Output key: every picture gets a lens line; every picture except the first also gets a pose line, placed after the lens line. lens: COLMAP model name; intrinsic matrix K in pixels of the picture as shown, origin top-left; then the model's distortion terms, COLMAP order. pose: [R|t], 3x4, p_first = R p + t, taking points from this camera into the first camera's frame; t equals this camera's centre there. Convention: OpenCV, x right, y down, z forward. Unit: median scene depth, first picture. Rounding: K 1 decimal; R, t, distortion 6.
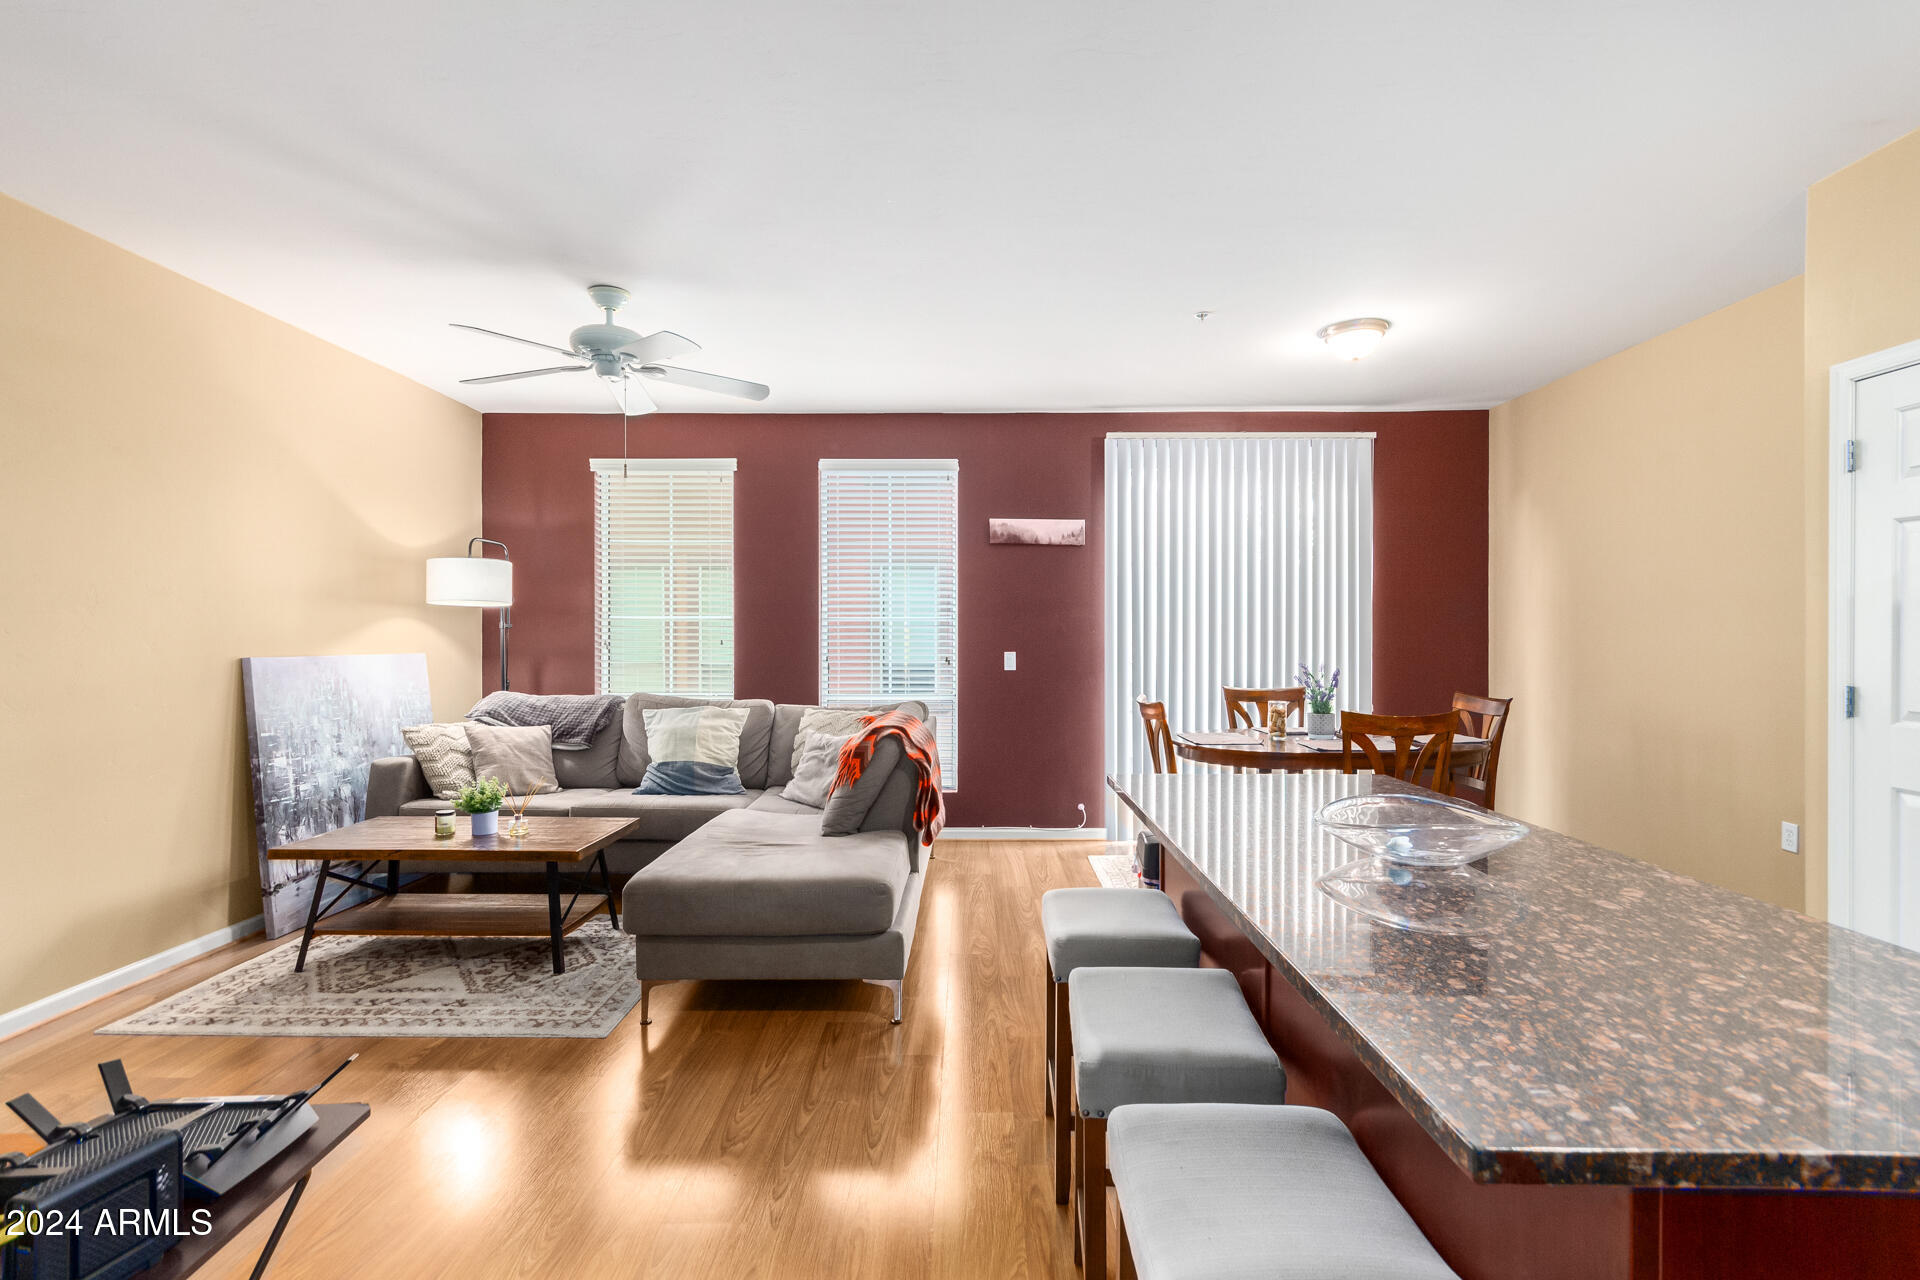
lens RADIAL K [[891.8, 0, 970.5], [0, 891.8, 636.6], [0, 0, 1]] dist [0.002970, 0.003043]
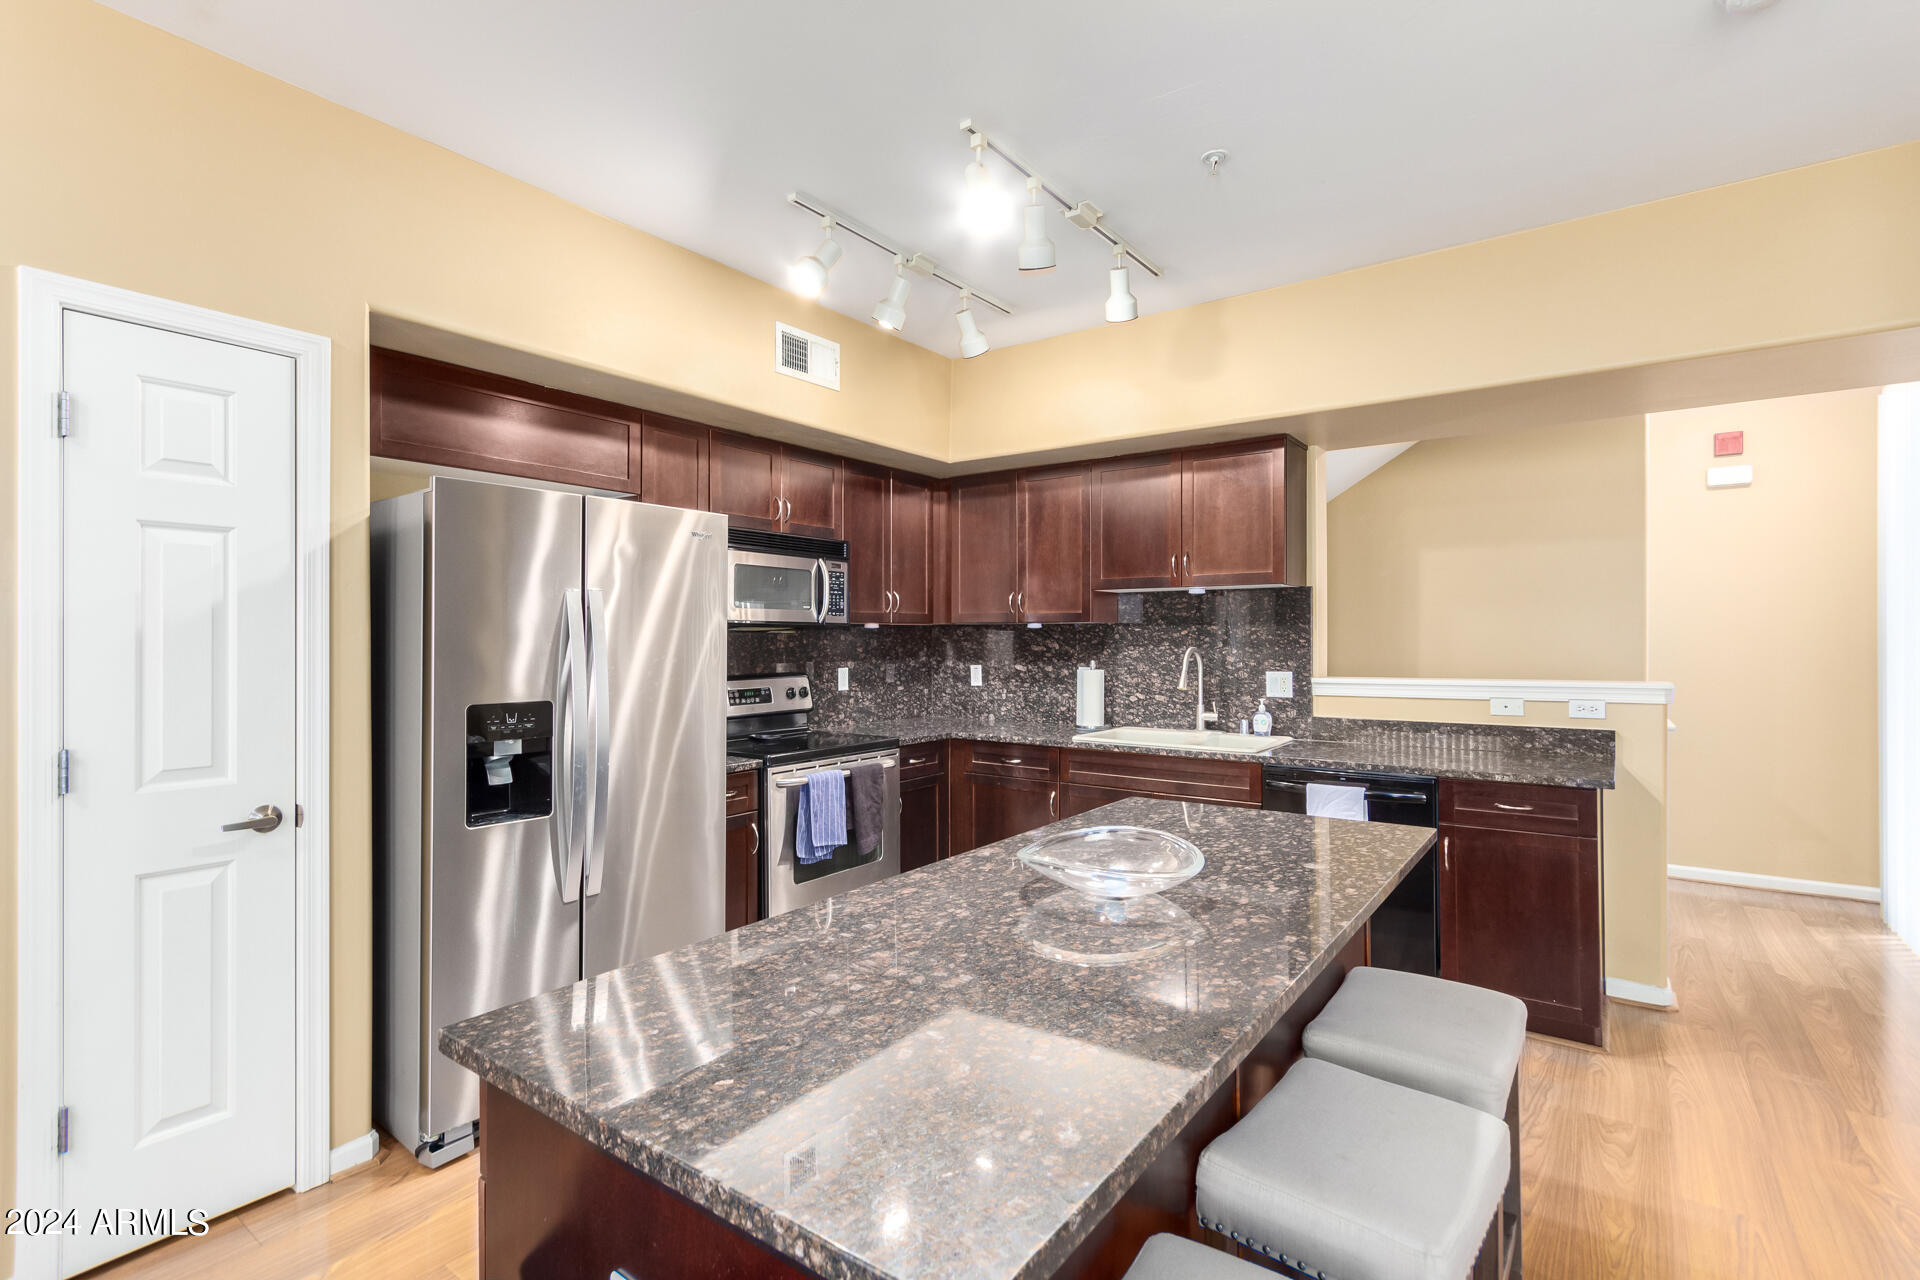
lens RADIAL K [[891.8, 0, 972.5], [0, 891.8, 636.0], [0, 0, 1]] dist [0.002970, 0.003043]
pose [[-0.808072, 0.005716, 0.589056, 0.006959], [0.006013, 0.999981, -0.001456, -0.019685], [-0.589053, 0.002365, -0.808091, 0.827187]]
